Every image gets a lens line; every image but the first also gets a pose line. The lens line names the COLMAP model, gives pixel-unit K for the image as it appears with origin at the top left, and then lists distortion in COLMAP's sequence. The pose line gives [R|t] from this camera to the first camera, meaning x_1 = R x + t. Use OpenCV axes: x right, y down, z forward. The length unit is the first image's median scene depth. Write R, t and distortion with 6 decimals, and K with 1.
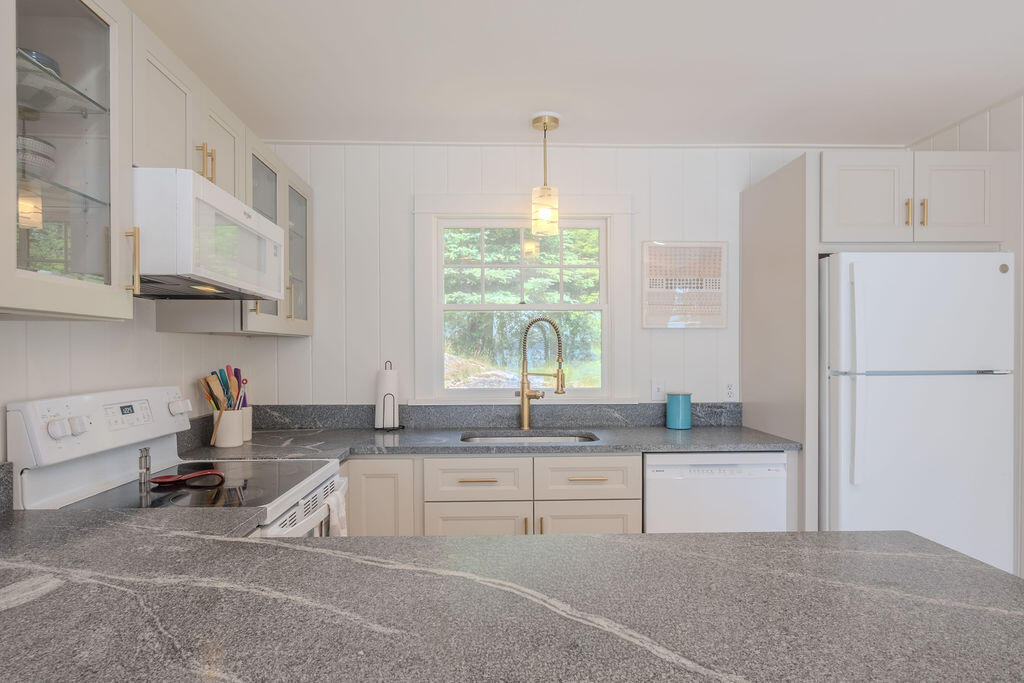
lens RADIAL K [[640.4, 0, 507.9], [0, 640.4, 354.7], [0, 0, 1]] dist [-0.000429, 0.001607]
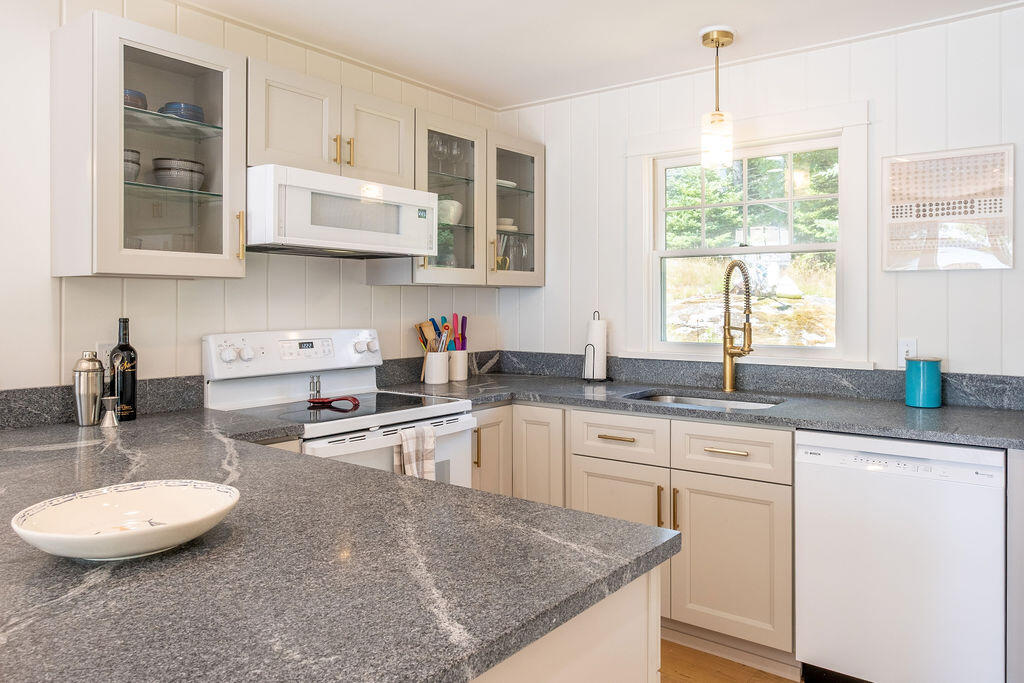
lens RADIAL K [[716.4, 0, 565.7], [0, 716.4, 303.7], [0, 0, 1]] dist [-0.001621, 0.001427]
pose [[0.793823, 0.003060, -0.608142, 0.450999], [-0.005040, 0.999986, -0.001547, 0.000242], [0.608129, 0.004293, 0.793827, 0.097866]]
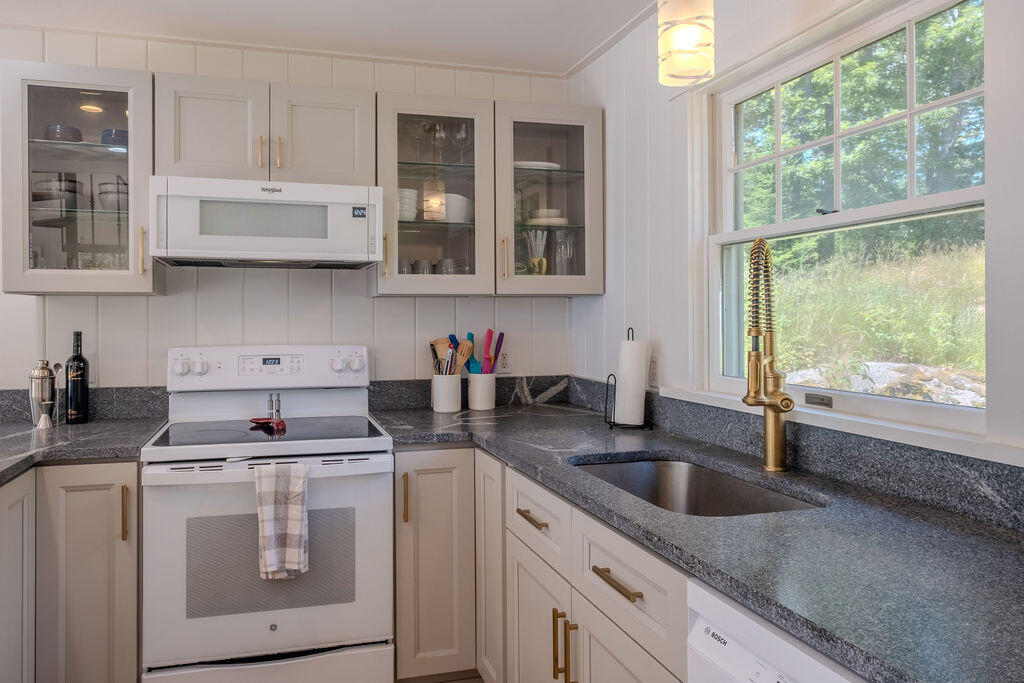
lens RADIAL K [[686.9, 0, 444.2], [0, 686.9, 313.8], [0, 0, 1]] dist [0.000352, 0.002358]
pose [[0.211312, -0.003509, -0.977412, 0.501716], [-0.001338, 0.999992, -0.003880, -0.001766], [0.977418, 0.002128, 0.211306, 0.653937]]
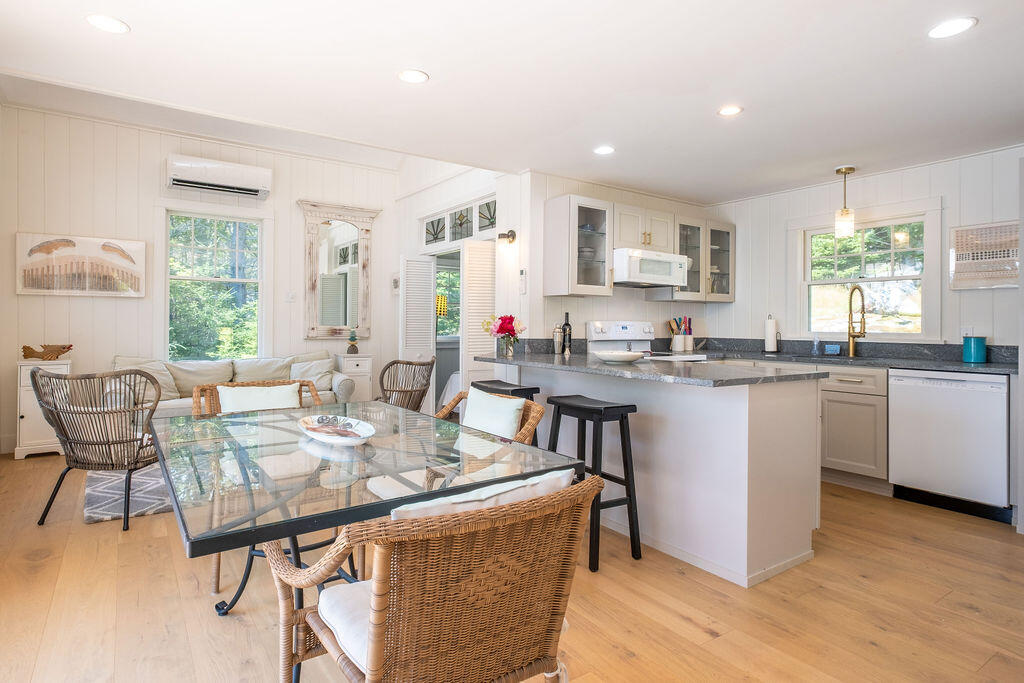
lens RADIAL K [[554.8, 0, 493.0], [0, 554.8, 320.9], [0, 0, 1]] dist [0.006339, 0.002521]
pose [[0.530317, 0.001327, -0.847798, 0.745876], [-0.013809, 0.999880, -0.007074, 0.050066], [0.847687, 0.015459, 0.530272, -0.506987]]
